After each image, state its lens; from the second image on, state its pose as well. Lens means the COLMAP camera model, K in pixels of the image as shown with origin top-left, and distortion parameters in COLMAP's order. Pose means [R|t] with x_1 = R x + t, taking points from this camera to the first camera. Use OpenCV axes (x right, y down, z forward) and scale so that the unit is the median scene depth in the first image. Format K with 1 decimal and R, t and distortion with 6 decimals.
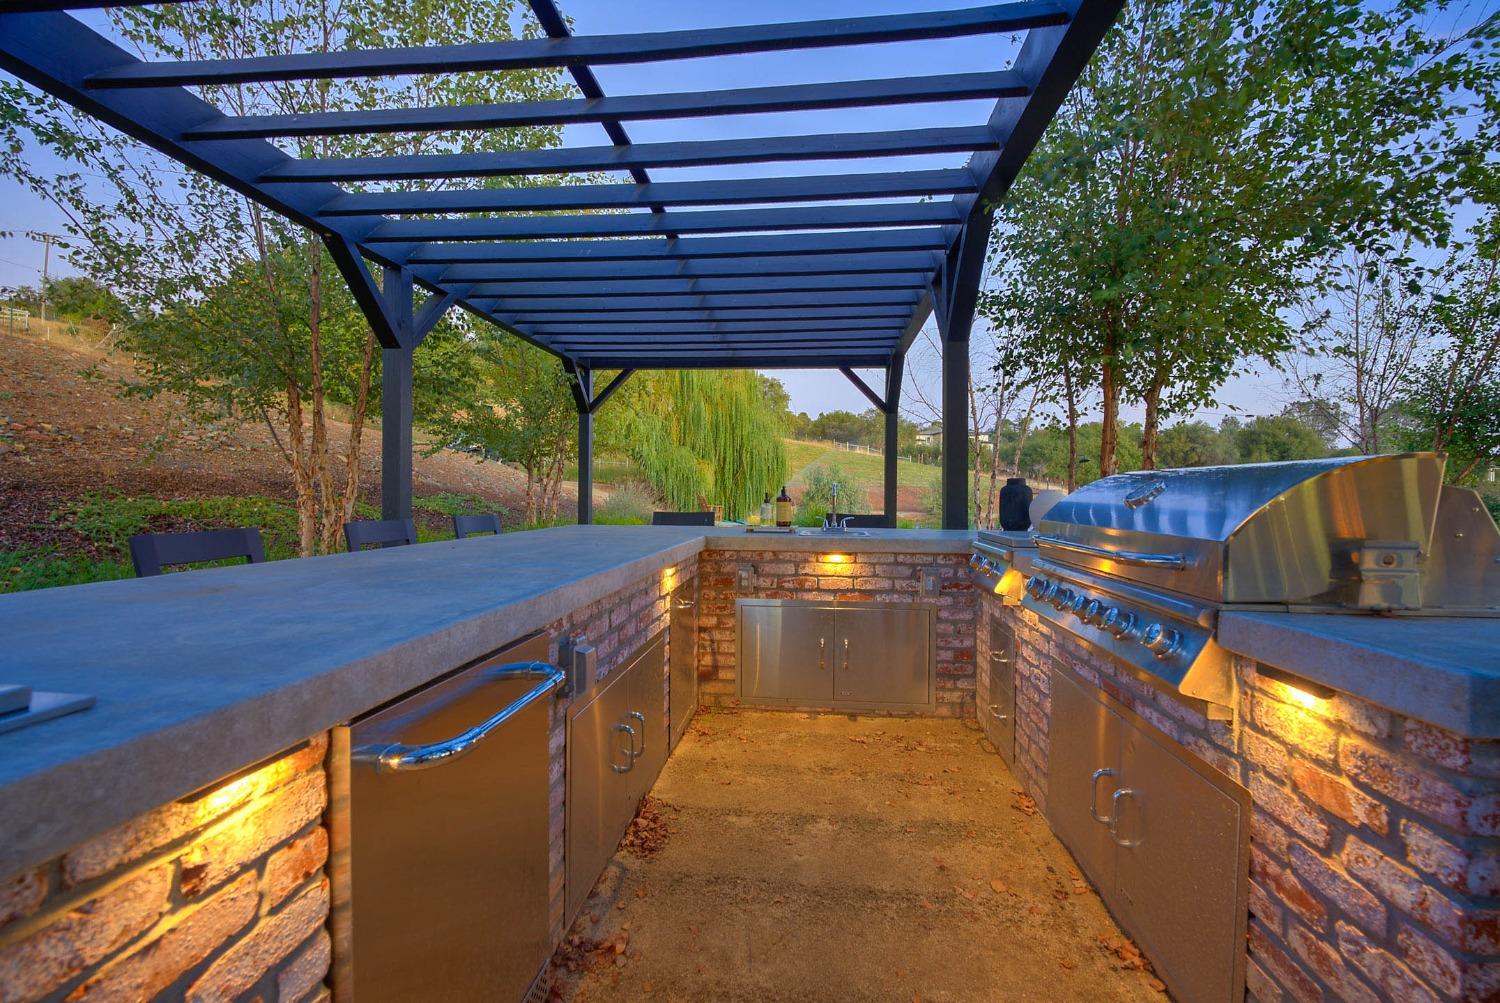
lens RADIAL K [[631.5, 0, 759.5], [0, 631.5, 496.4], [0, 0, 1]] dist [-0.016123, 0.000054]
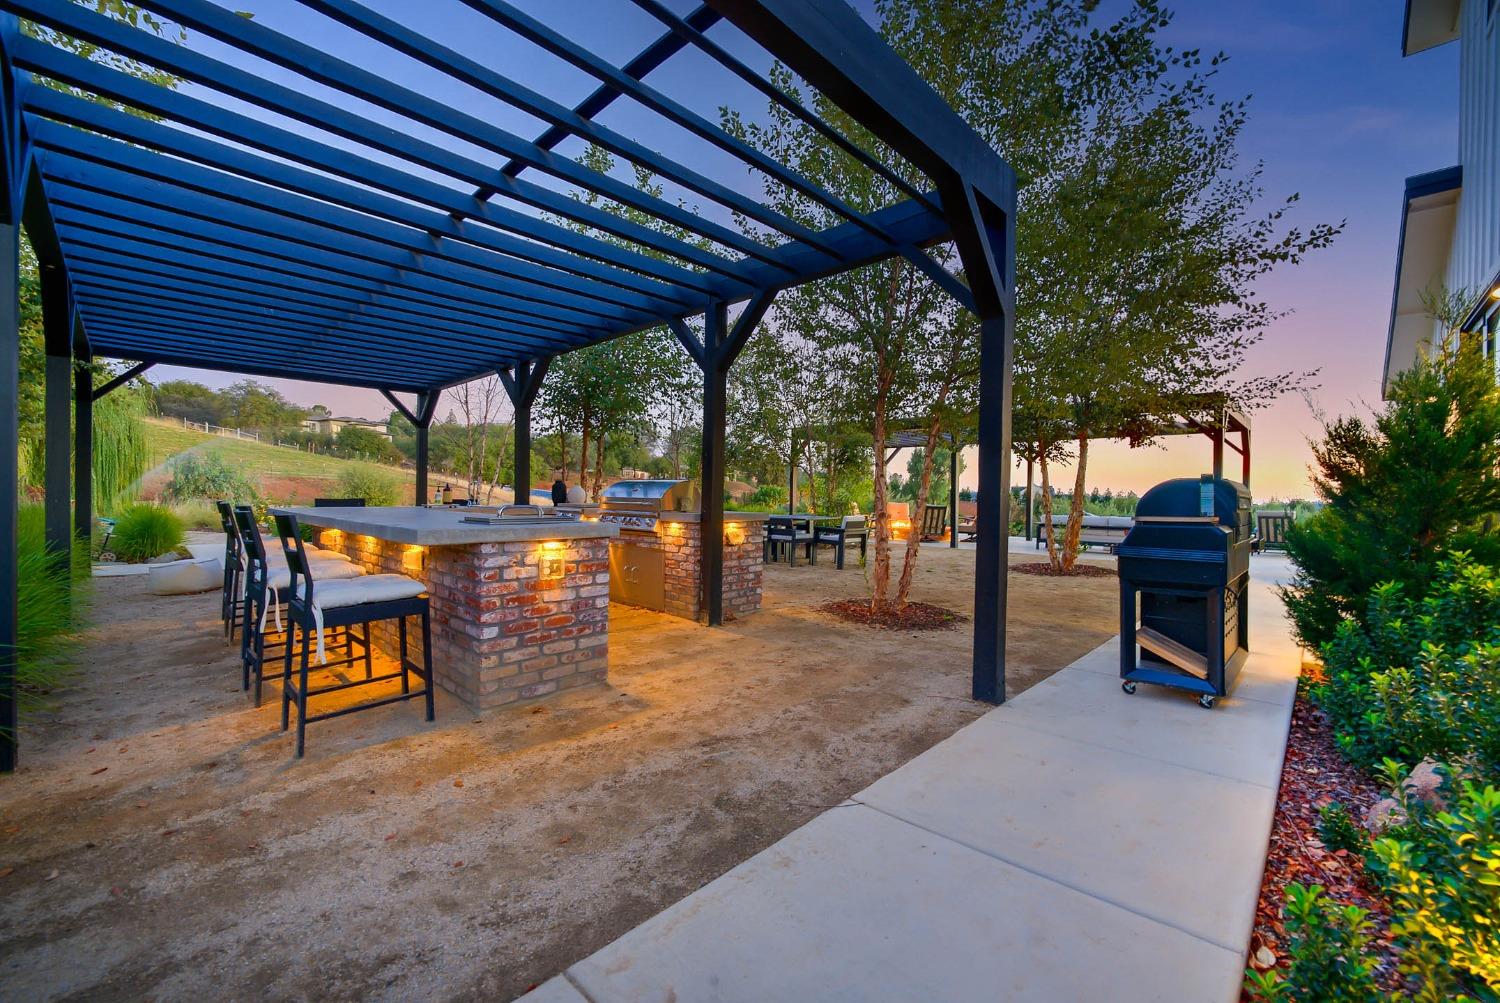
lens RADIAL K [[631.5, 0, 759.5], [0, 631.5, 496.4], [0, 0, 1]] dist [-0.016123, 0.000054]
pose [[0.608887, -0.006832, 0.793227, -0.427720], [-0.002001, 0.999947, 0.010148, 0.002686], [-0.793254, -0.007766, 0.608841, -0.412930]]
